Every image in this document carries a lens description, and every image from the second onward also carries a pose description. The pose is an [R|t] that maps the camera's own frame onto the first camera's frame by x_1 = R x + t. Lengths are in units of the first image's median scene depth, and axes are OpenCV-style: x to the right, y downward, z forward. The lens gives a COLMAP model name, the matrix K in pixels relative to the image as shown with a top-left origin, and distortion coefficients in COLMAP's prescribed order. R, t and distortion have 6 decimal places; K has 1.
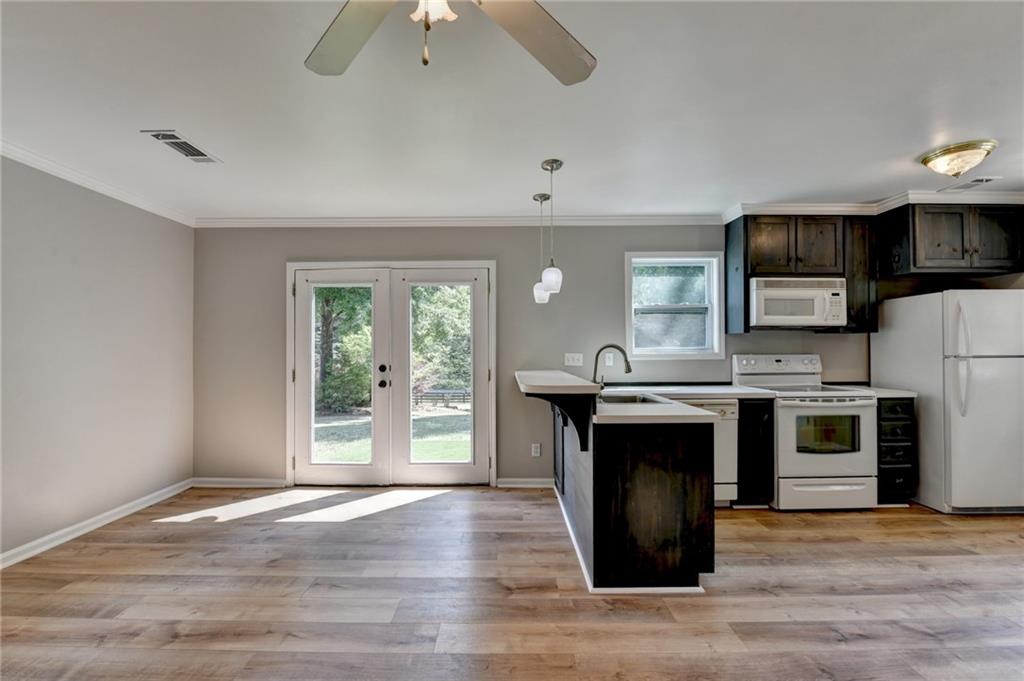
lens RADIAL K [[429.5, 0, 512.0], [0, 429.5, 340.5], [0, 0, 1]] dist [-0.002628, -0.000603]
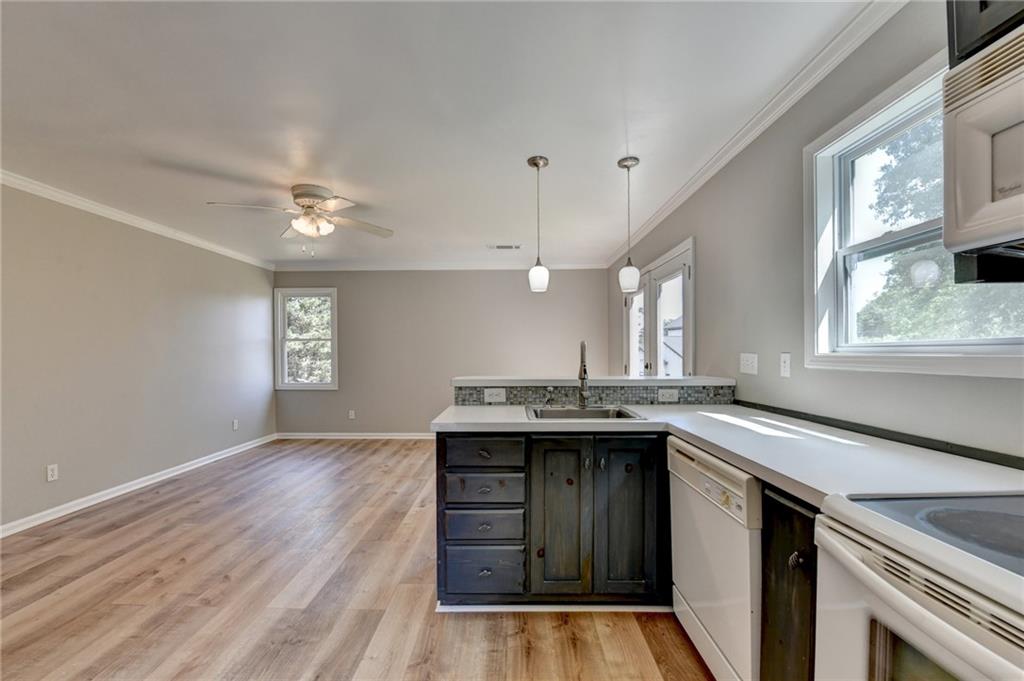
lens RADIAL K [[432.0, 0, 510.1], [0, 432.0, 355.6], [0, 0, 1]] dist [-0.001400, -0.000699]
pose [[-0.022920, 0.011683, -0.999669, 0.990014], [0.028611, 0.999530, 0.011026, 0.021211], [0.999328, -0.028349, -0.023243, 0.865786]]
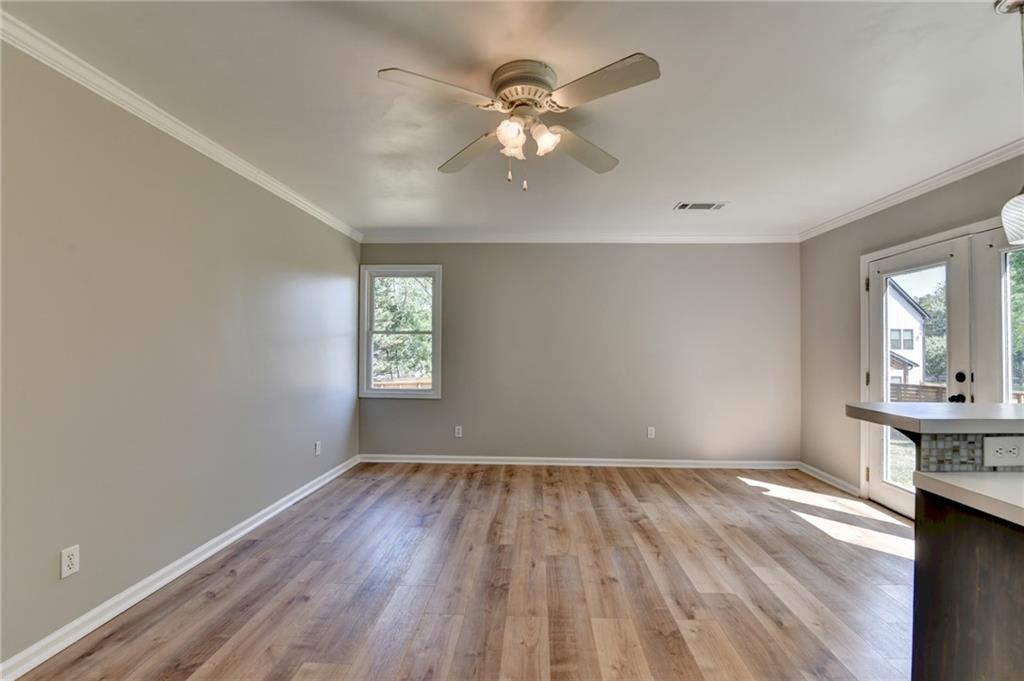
lens RADIAL K [[429.5, 0, 512.0], [0, 429.5, 340.5], [0, 0, 1]] dist [-0.002628, -0.000603]
pose [[-0.036750, -0.016669, -0.999185, 0.531647], [0.017059, 0.999705, -0.017305, 0.004543], [0.999179, -0.017681, -0.036455, 0.343671]]
